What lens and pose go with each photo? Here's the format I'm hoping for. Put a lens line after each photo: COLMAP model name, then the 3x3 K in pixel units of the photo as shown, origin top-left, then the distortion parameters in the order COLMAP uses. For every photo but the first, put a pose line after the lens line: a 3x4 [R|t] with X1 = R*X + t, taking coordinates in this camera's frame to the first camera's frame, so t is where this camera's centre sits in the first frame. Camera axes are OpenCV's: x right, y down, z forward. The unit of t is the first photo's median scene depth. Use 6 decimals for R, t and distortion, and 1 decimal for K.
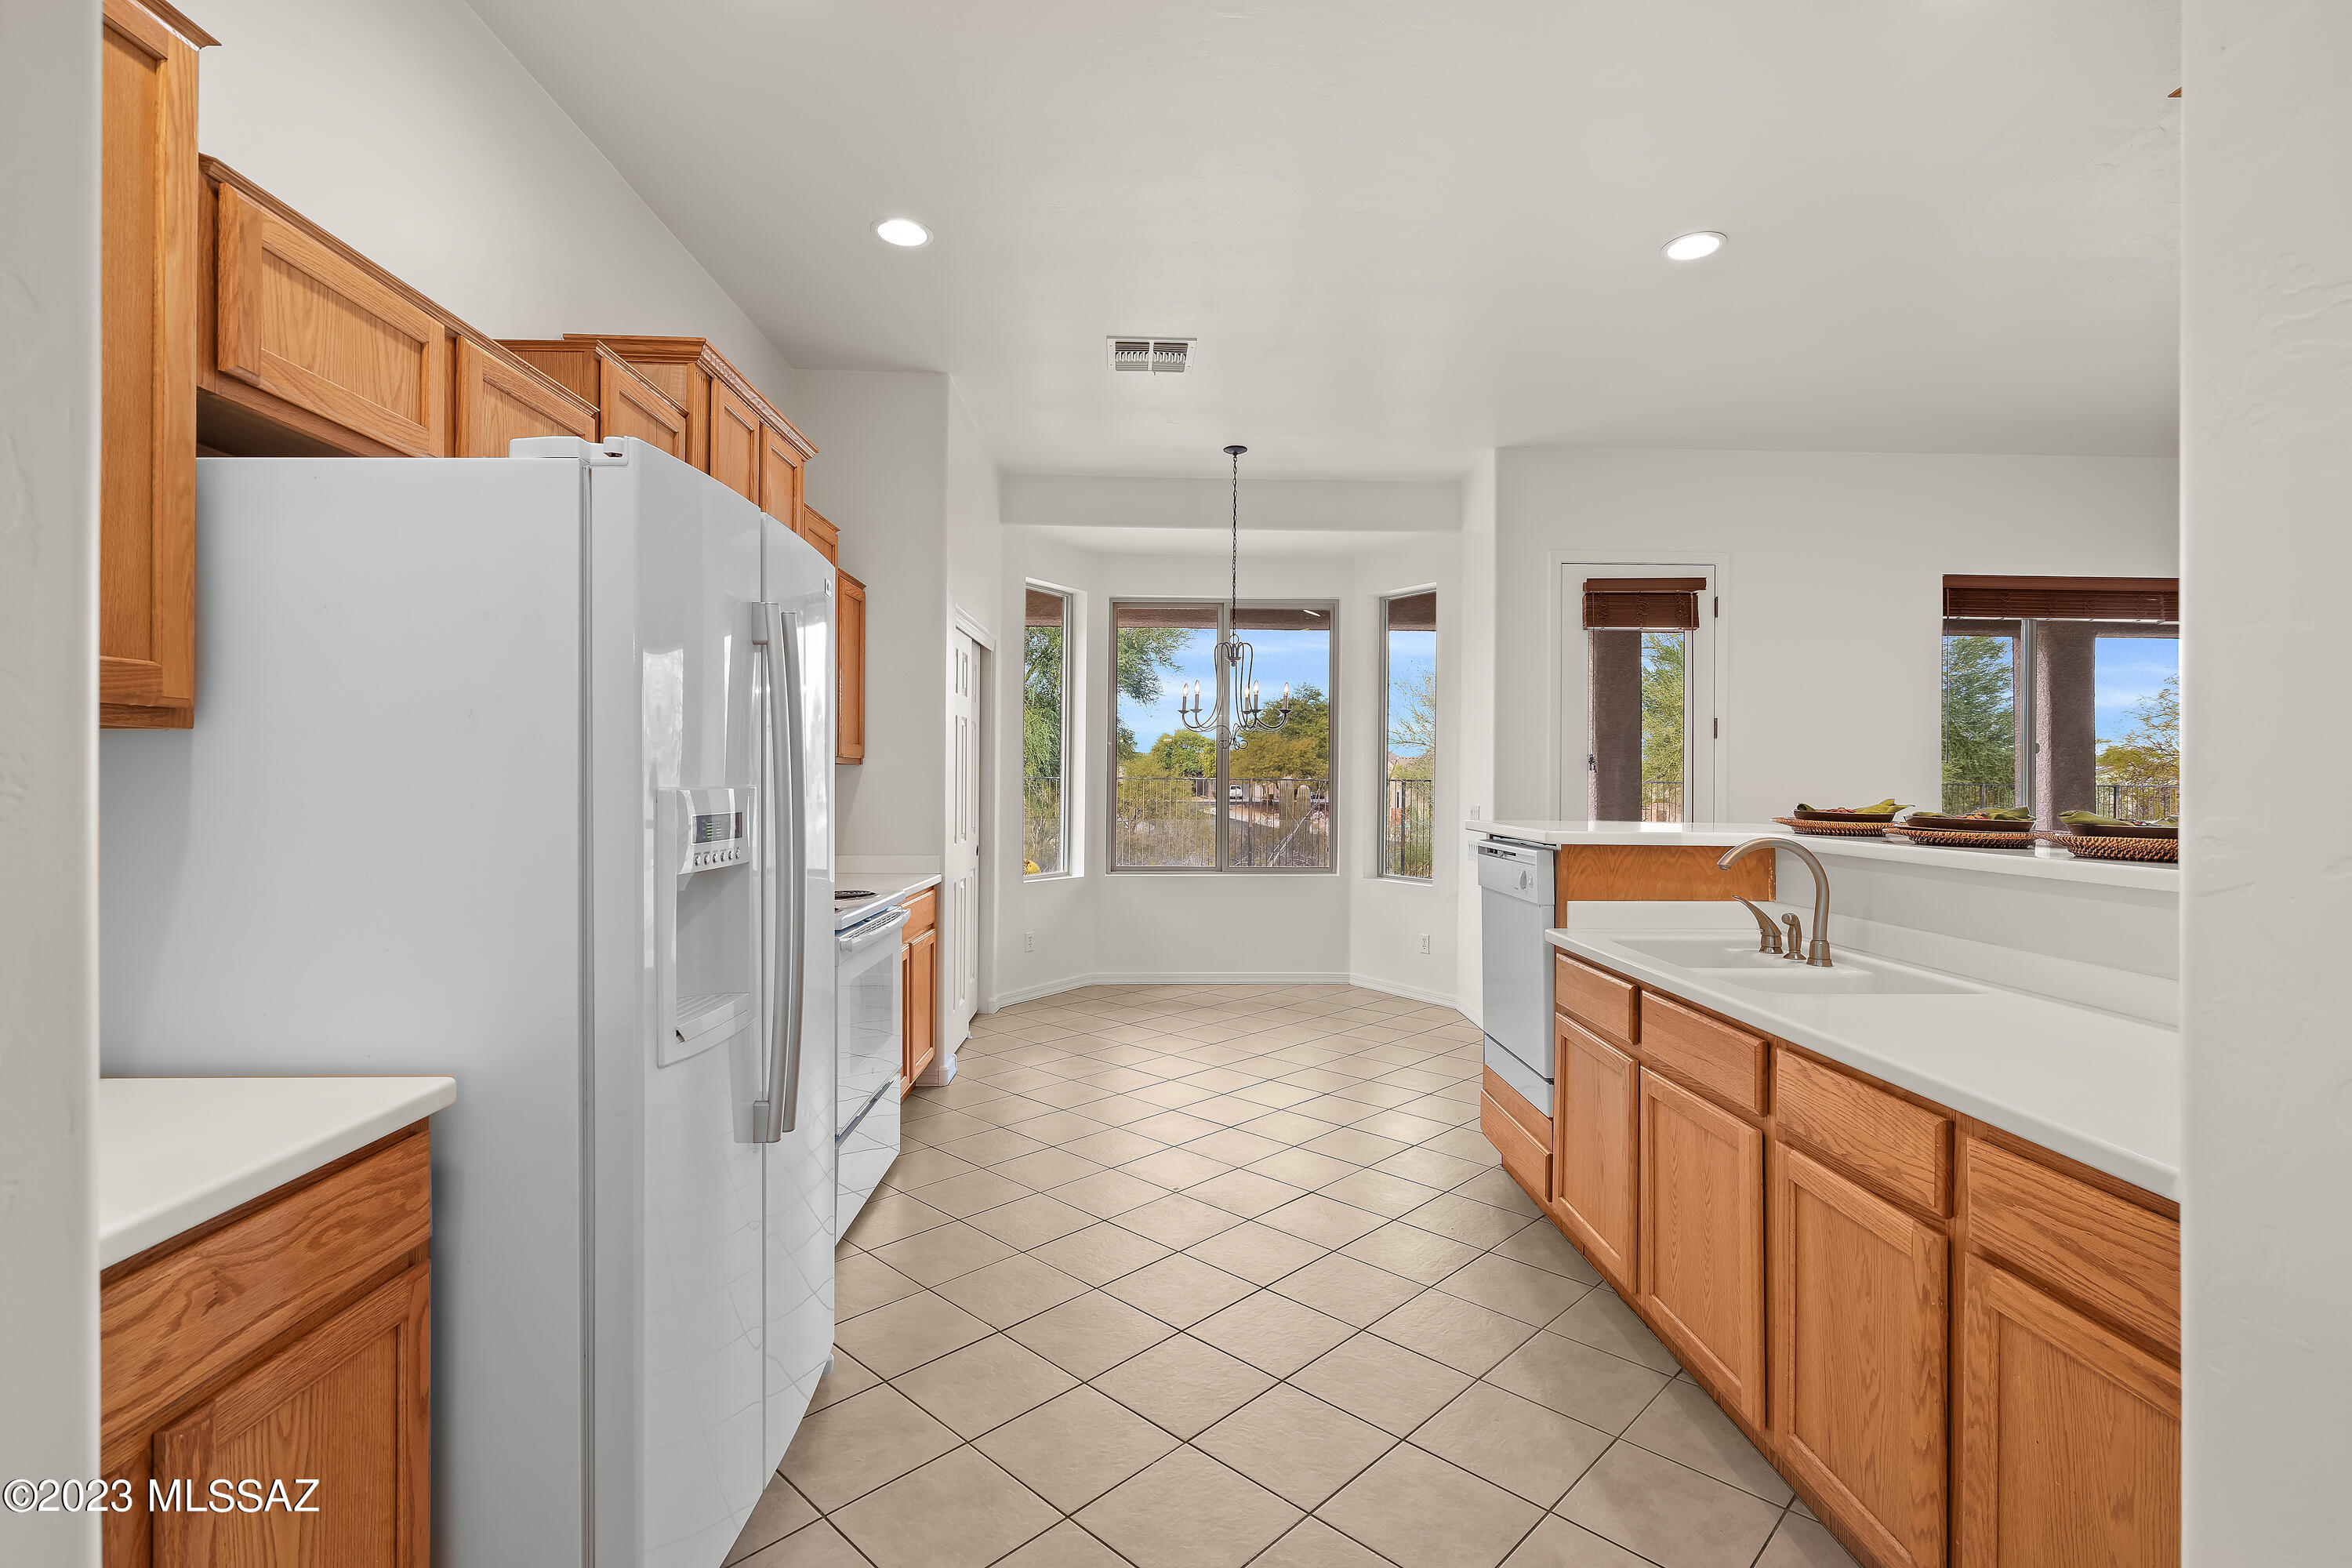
lens RADIAL K [[1087.1, 0, 1177.4], [0, 1087.1, 780.6], [0, 0, 1]] dist [-0.009800, 0.003335]
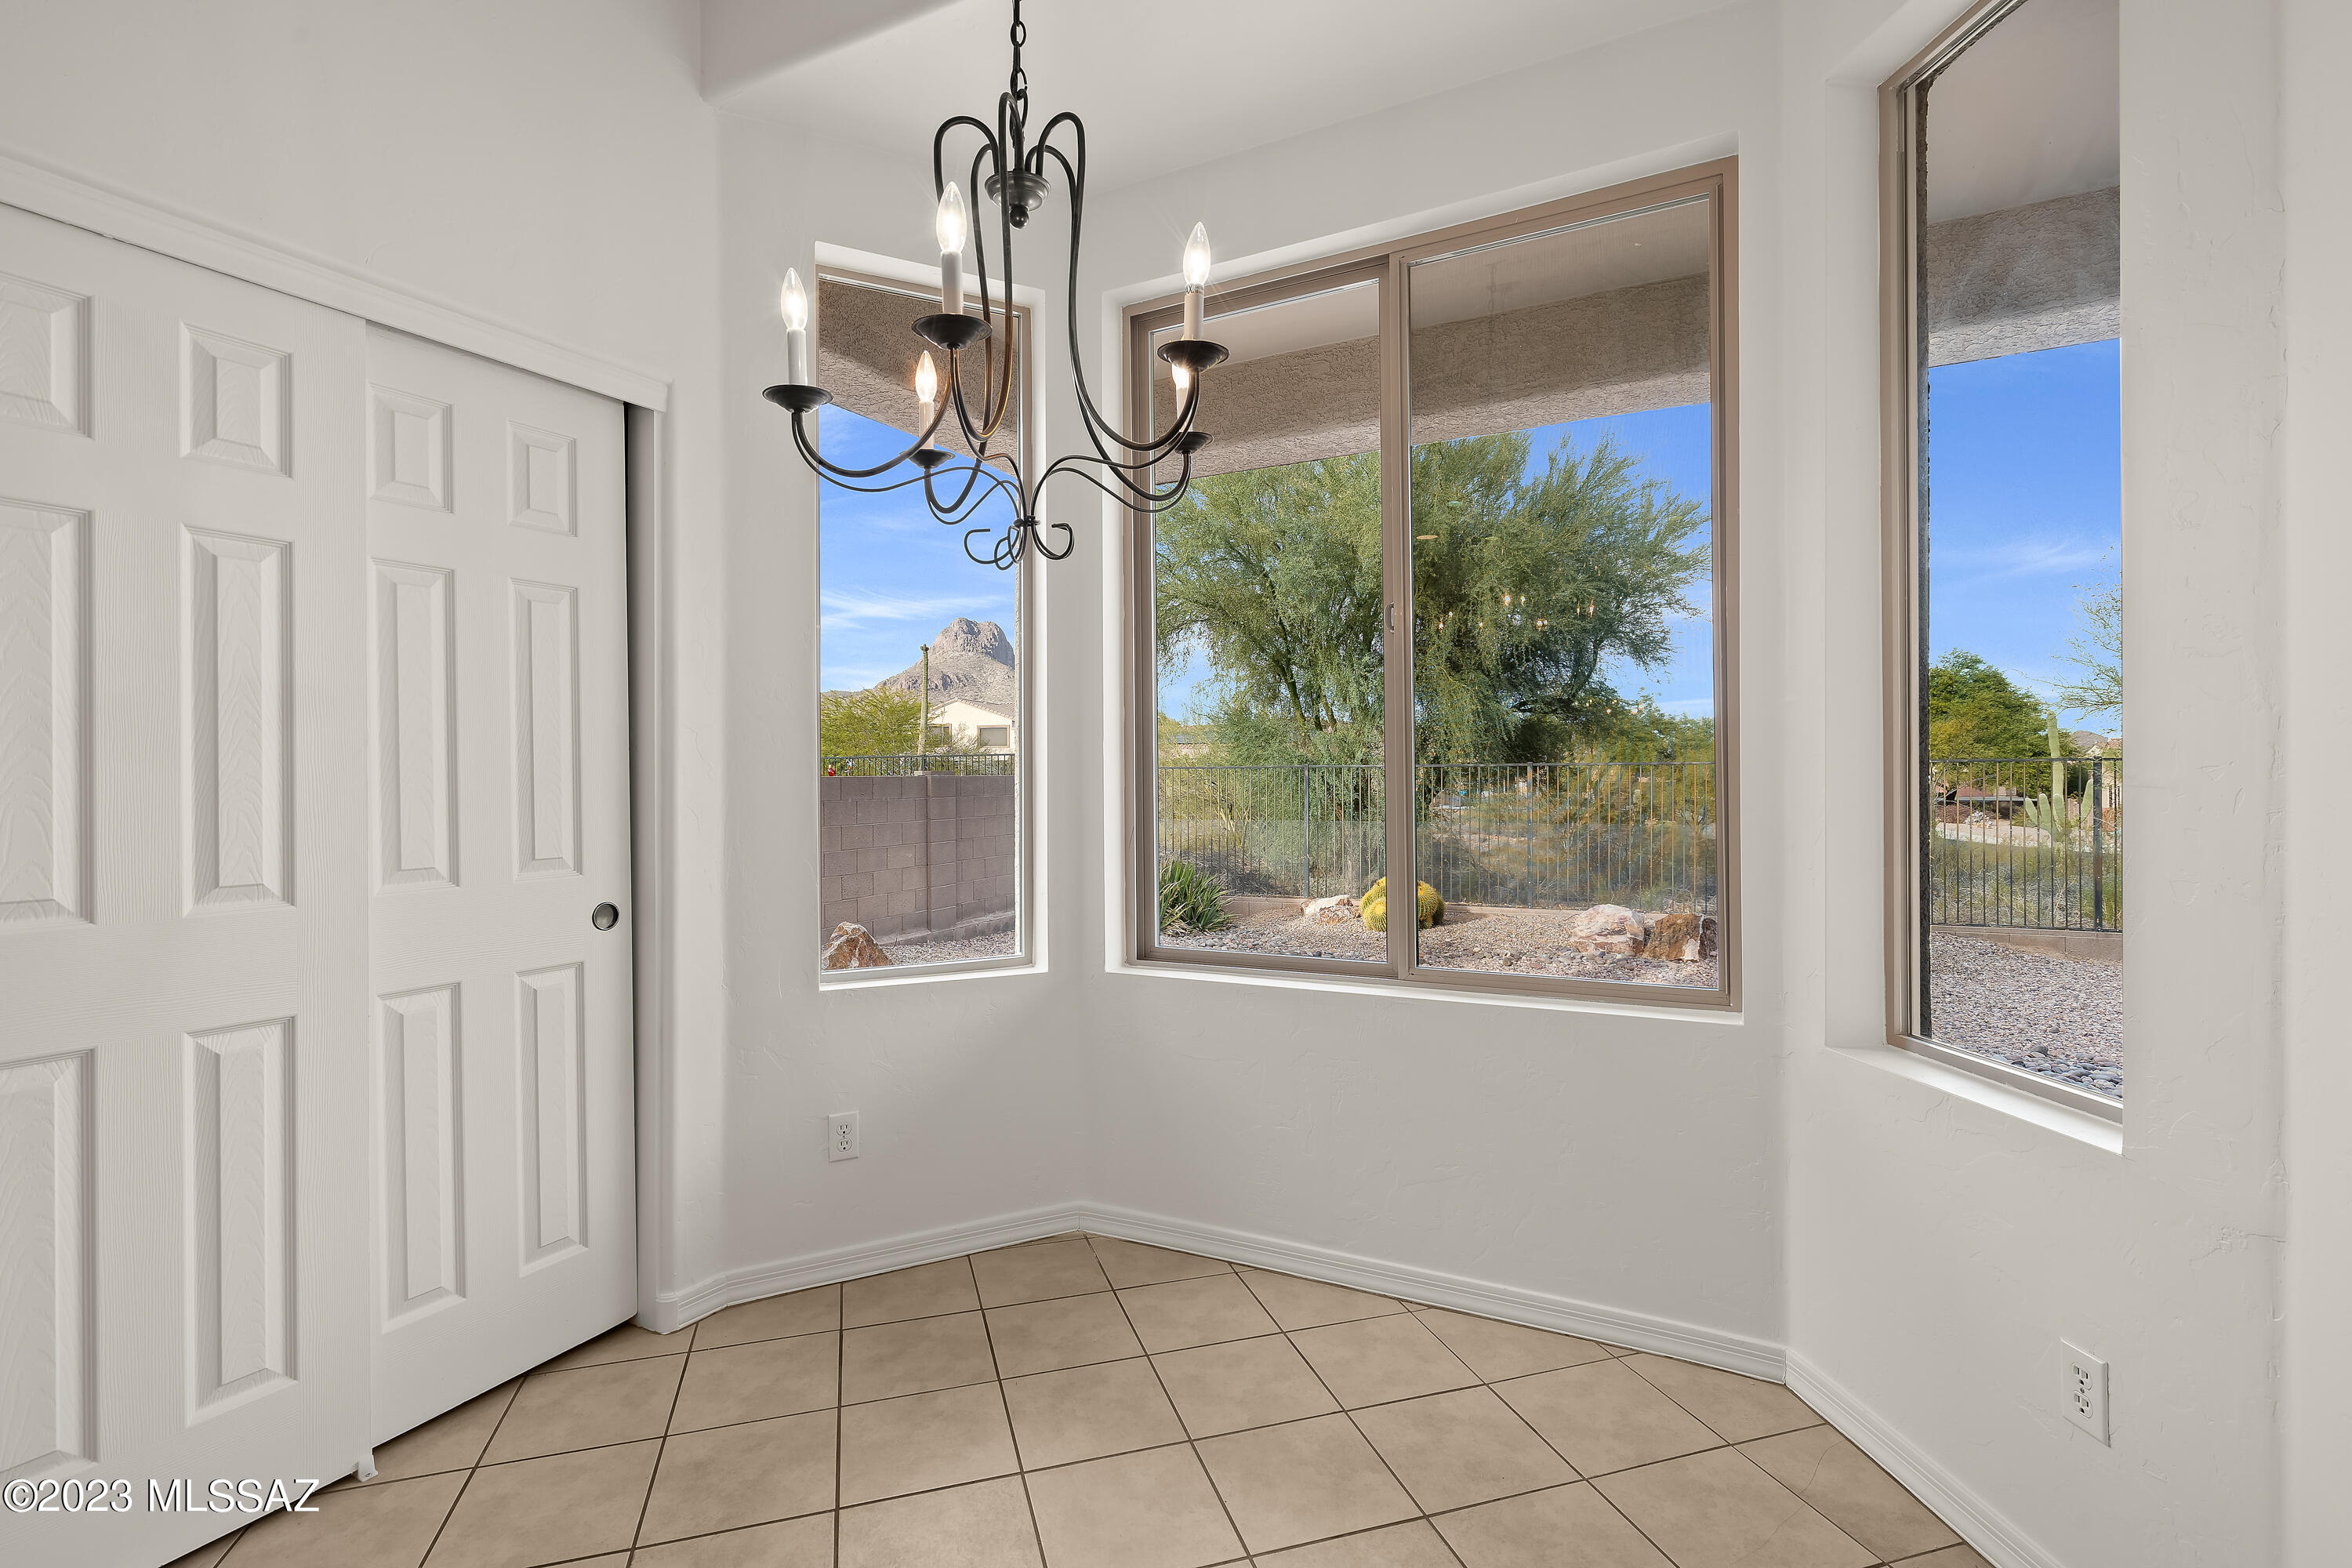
lens RADIAL K [[1087.1, 0, 1164.8], [0, 1087.1, 766.9], [0, 0, 1]] dist [-0.009800, 0.003335]
pose [[0.868383, -0.018993, -0.495531, 0.185213], [0.013749, 0.999804, -0.014227, 0.017989], [0.495704, 0.005542, 0.868474, 0.750605]]
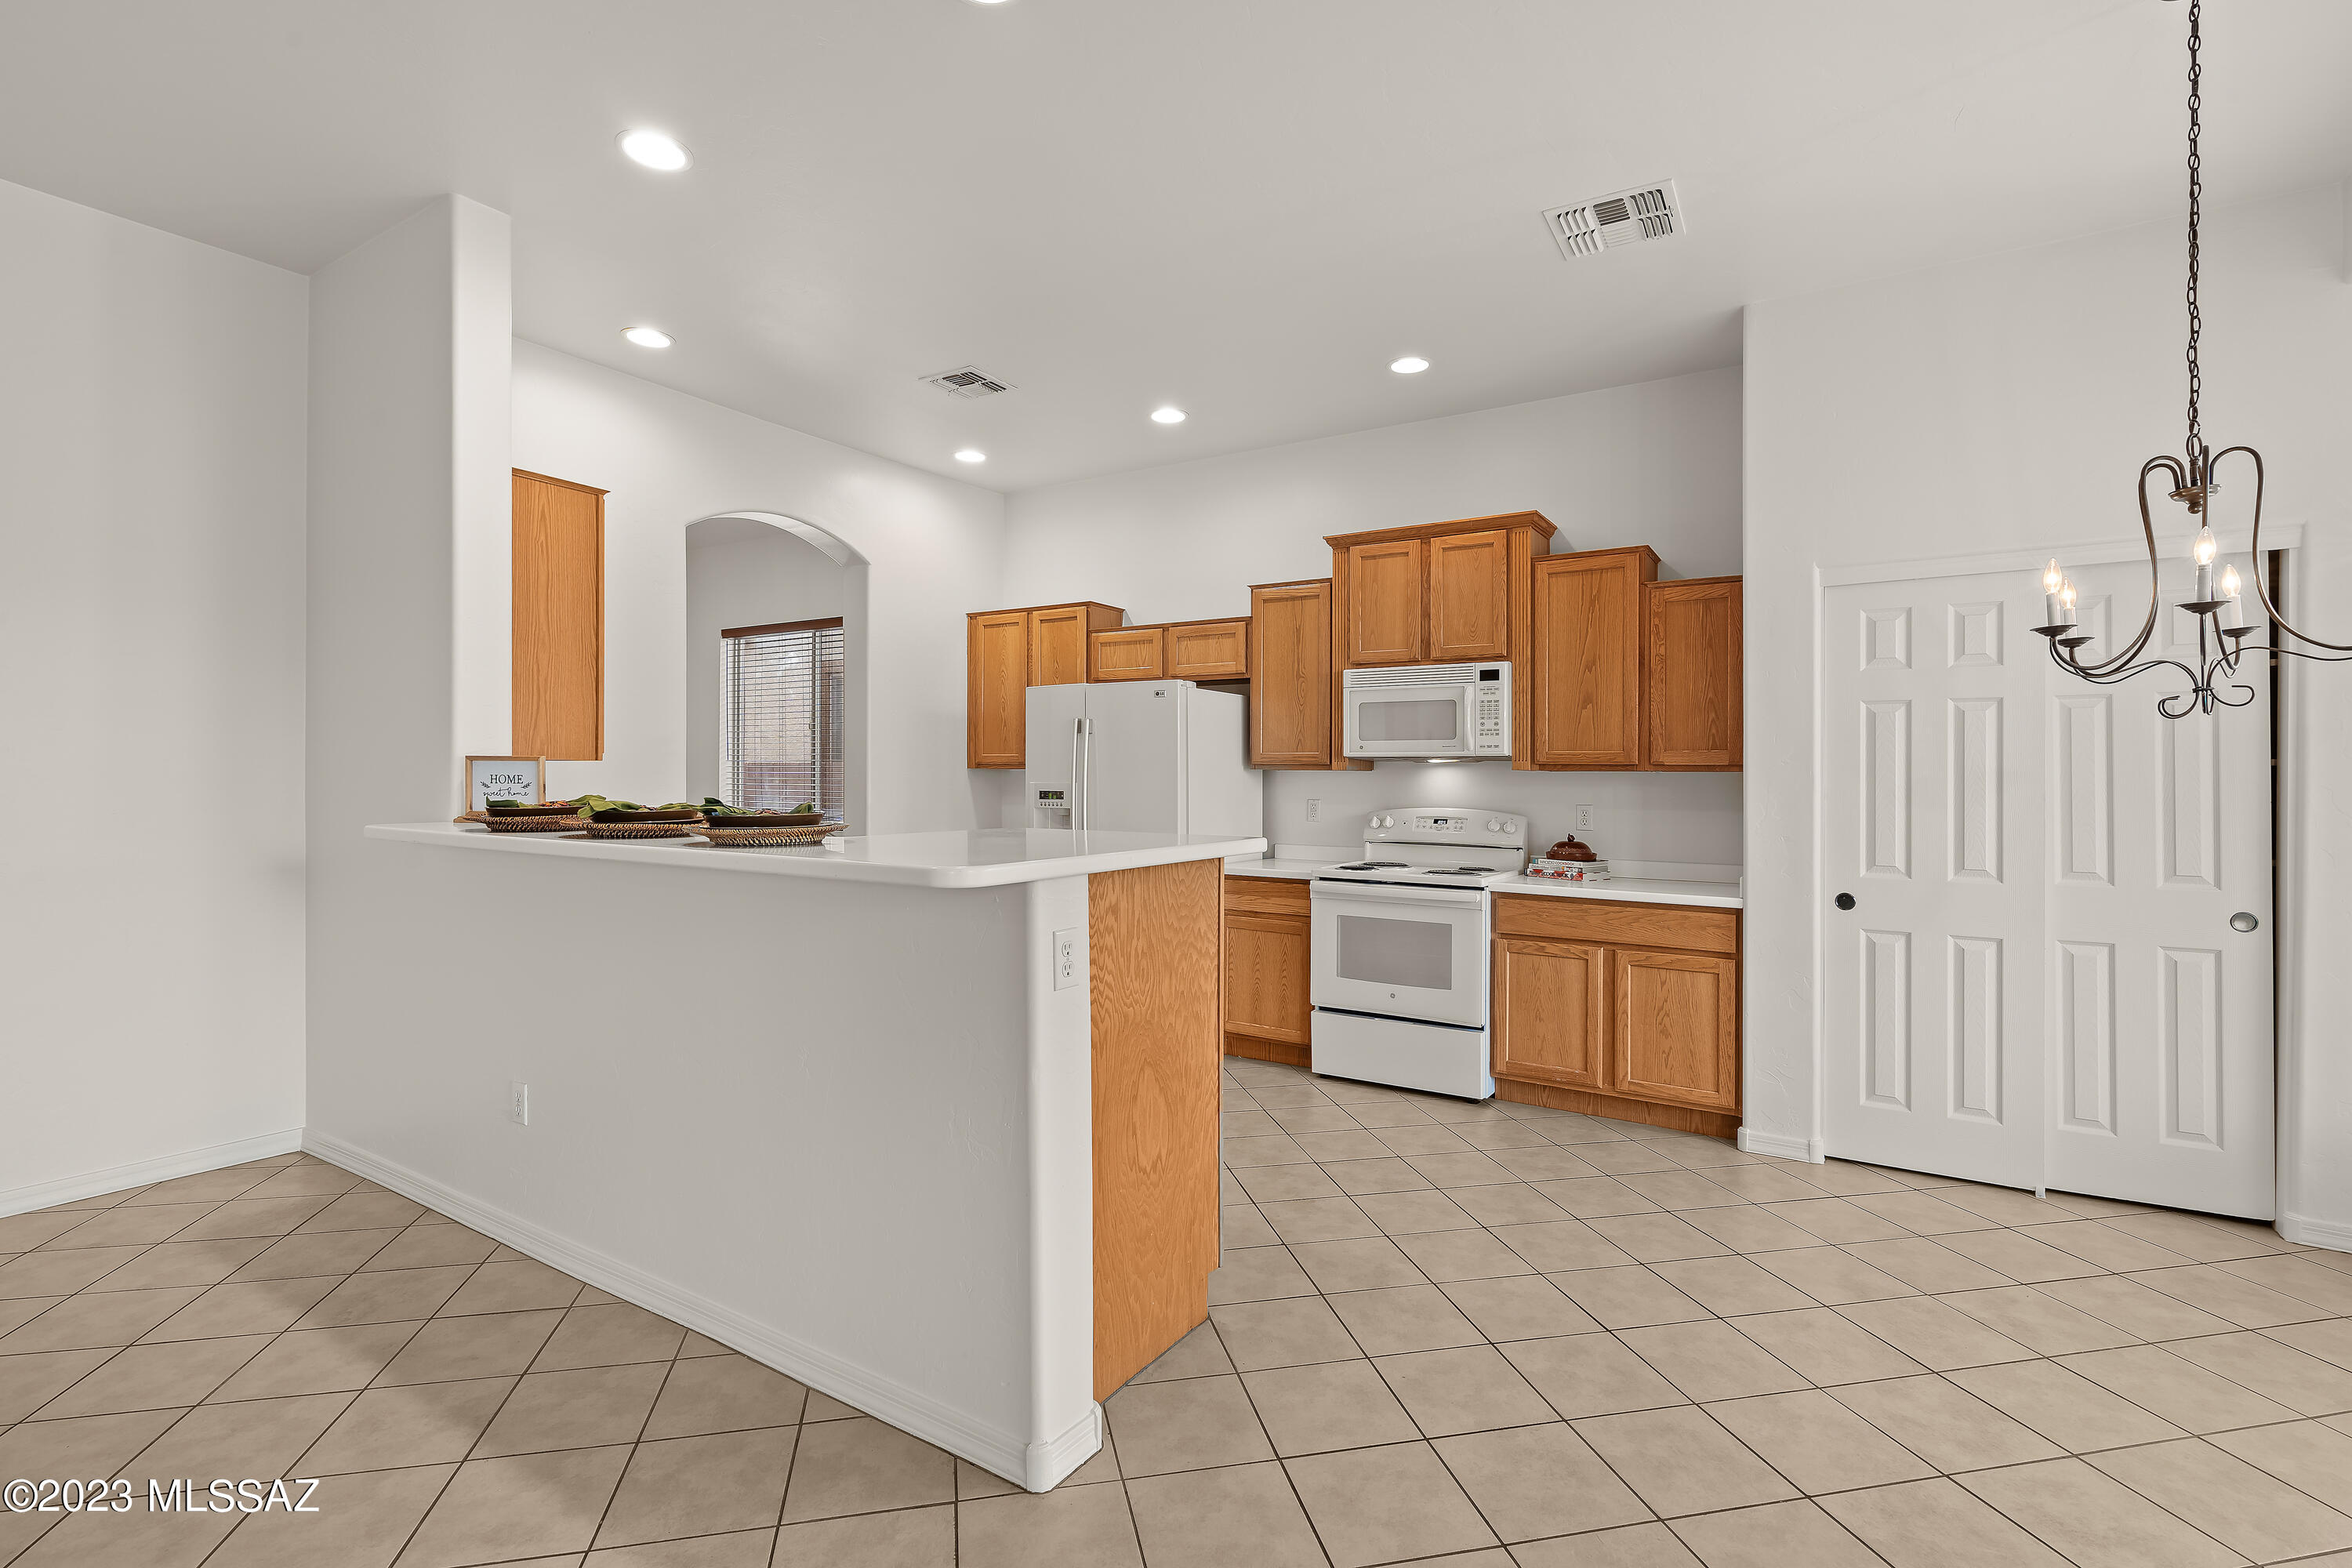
lens RADIAL K [[1087.1, 0, 1175.4], [0, 1087.1, 778.2], [0, 0, 1]] dist [-0.009800, 0.003335]
pose [[-0.563355, -0.012839, -0.826115, 0.563863], [-0.013106, 0.999892, -0.006602, 0.001745], [0.826111, 0.007108, -0.563463, 0.850328]]
